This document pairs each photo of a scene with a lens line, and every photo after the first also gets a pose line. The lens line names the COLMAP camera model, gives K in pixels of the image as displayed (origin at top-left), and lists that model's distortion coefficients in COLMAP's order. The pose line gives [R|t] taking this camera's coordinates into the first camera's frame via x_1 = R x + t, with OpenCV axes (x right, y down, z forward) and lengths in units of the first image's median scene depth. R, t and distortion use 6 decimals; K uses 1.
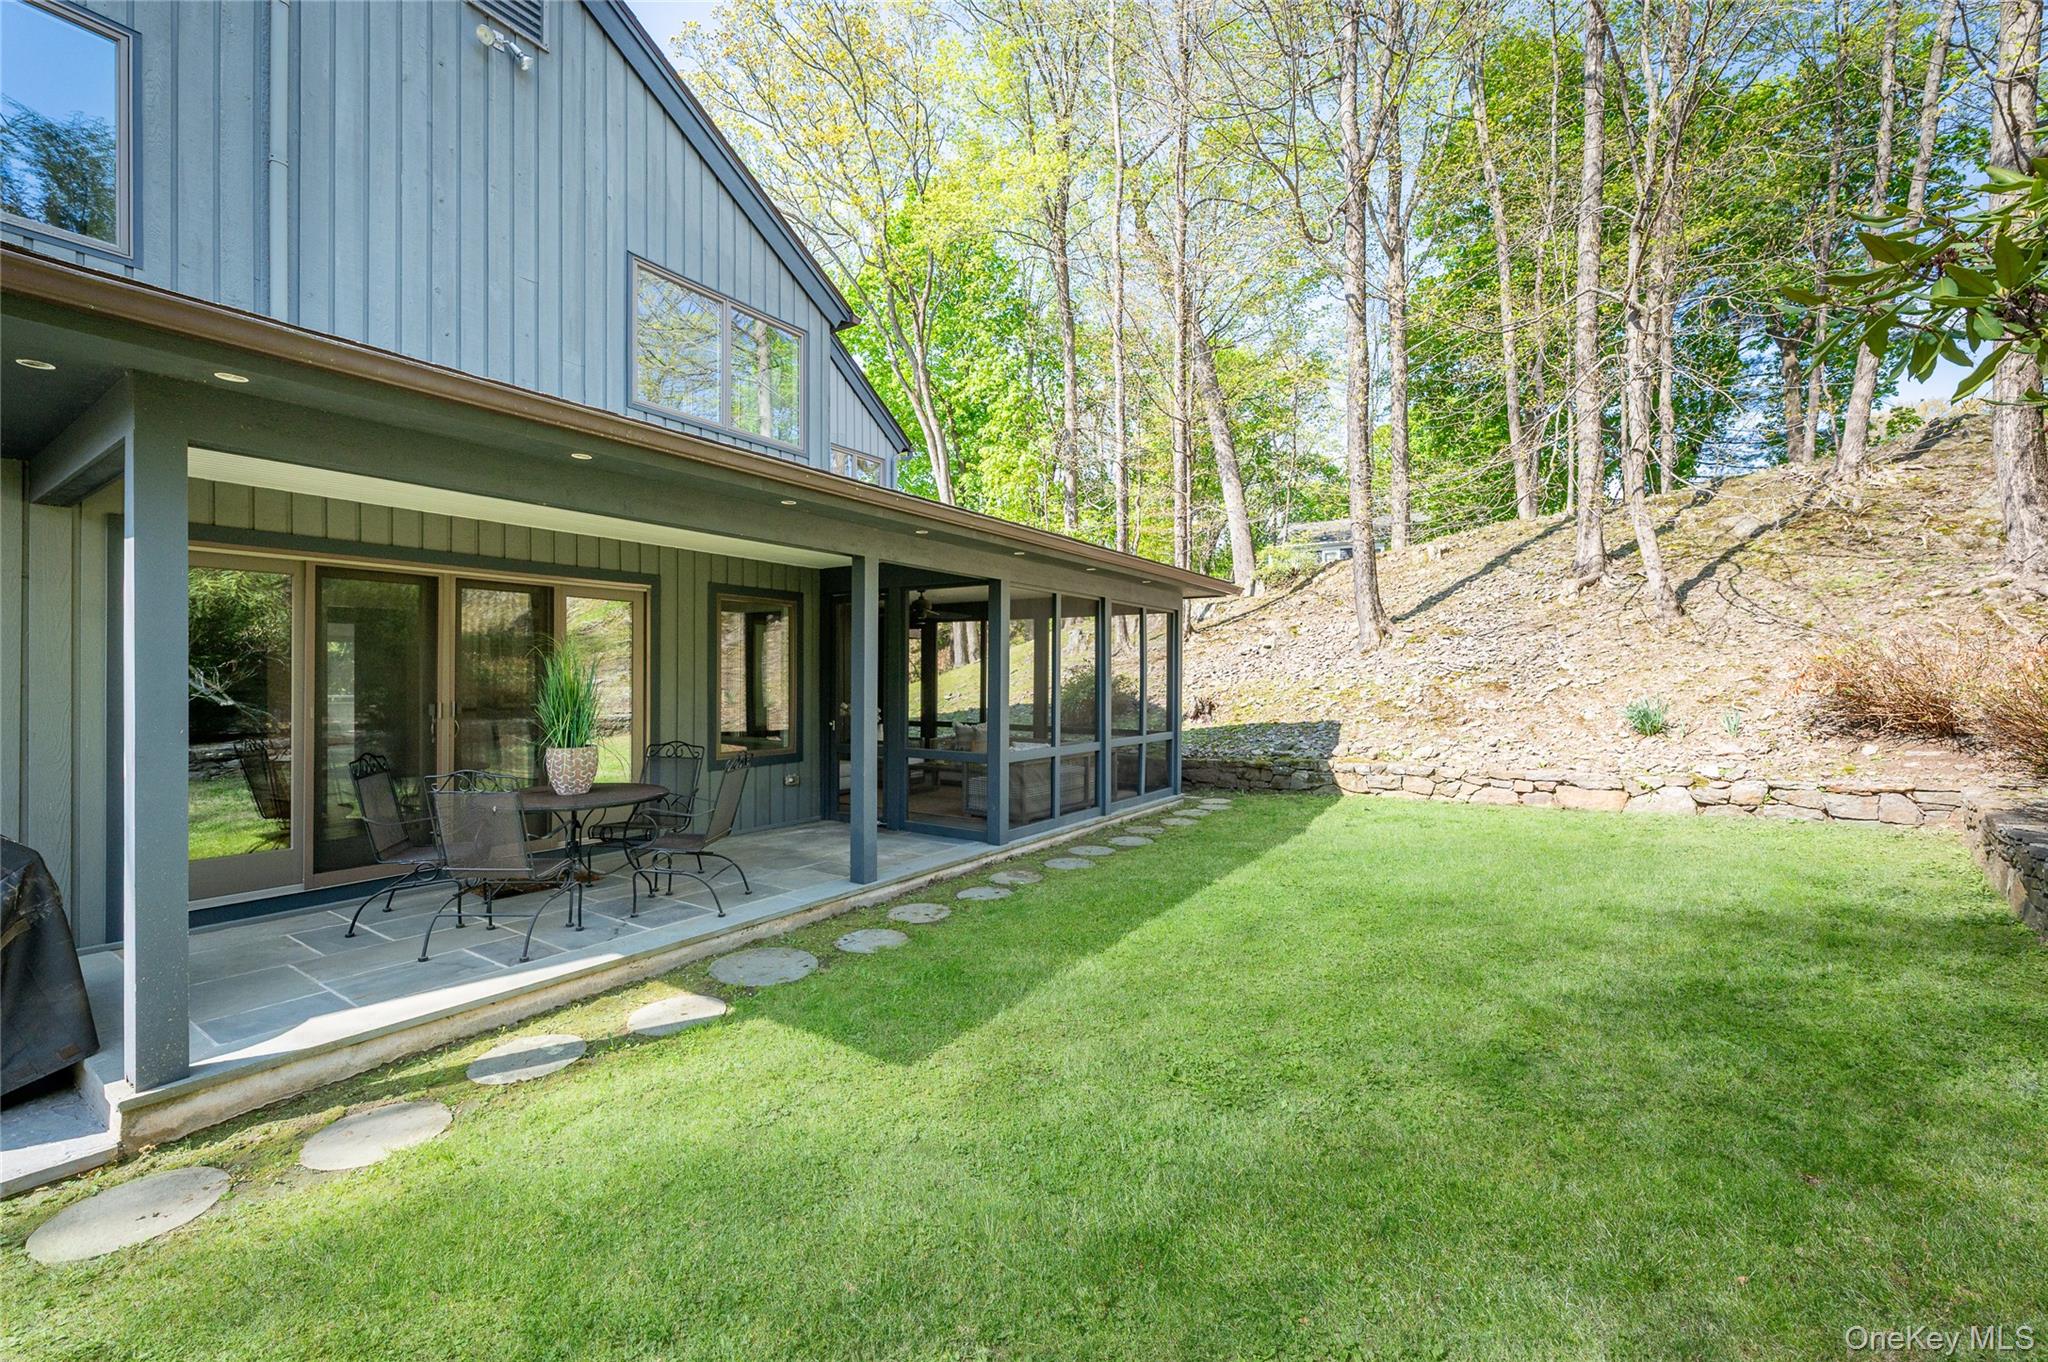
lens RADIAL K [[809.5, 0, 1024.0], [0, 809.5, 681.0], [0, 0, 1]] dist [0.000094, -0.000067]
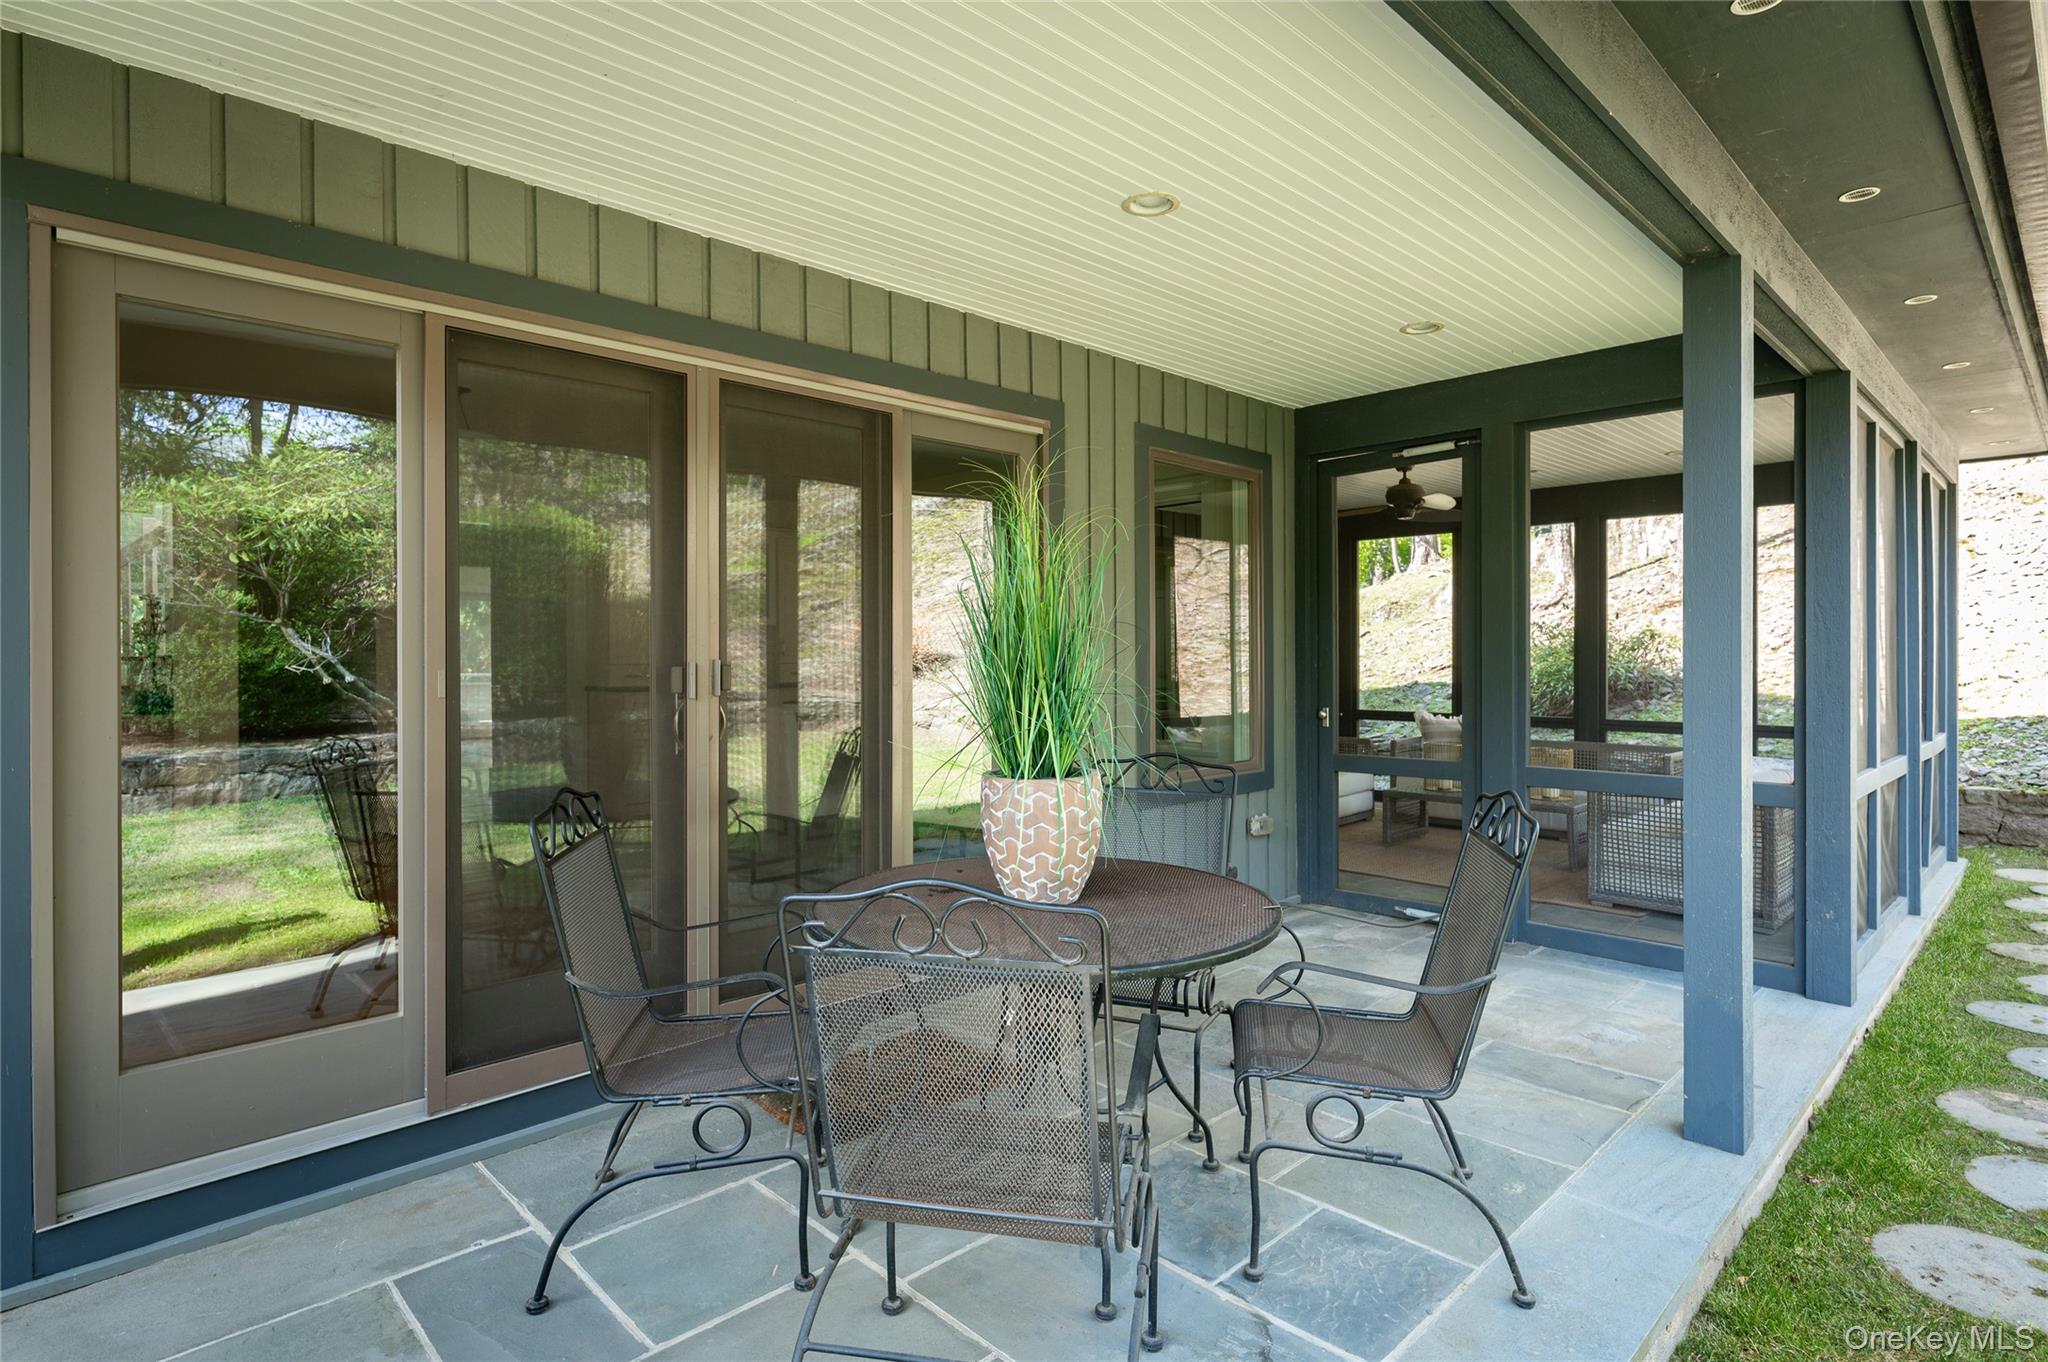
lens RADIAL K [[1053.3, 0, 1021.5], [0, 1053.3, 655.4], [0, 0, 1]] dist [-0.000476, -0.000090]
pose [[0.976114, -0.009424, -0.217053, -0.298003], [0.008690, 0.999953, -0.004333, 0.018828], [0.217084, 0.002343, 0.976150, 0.339680]]
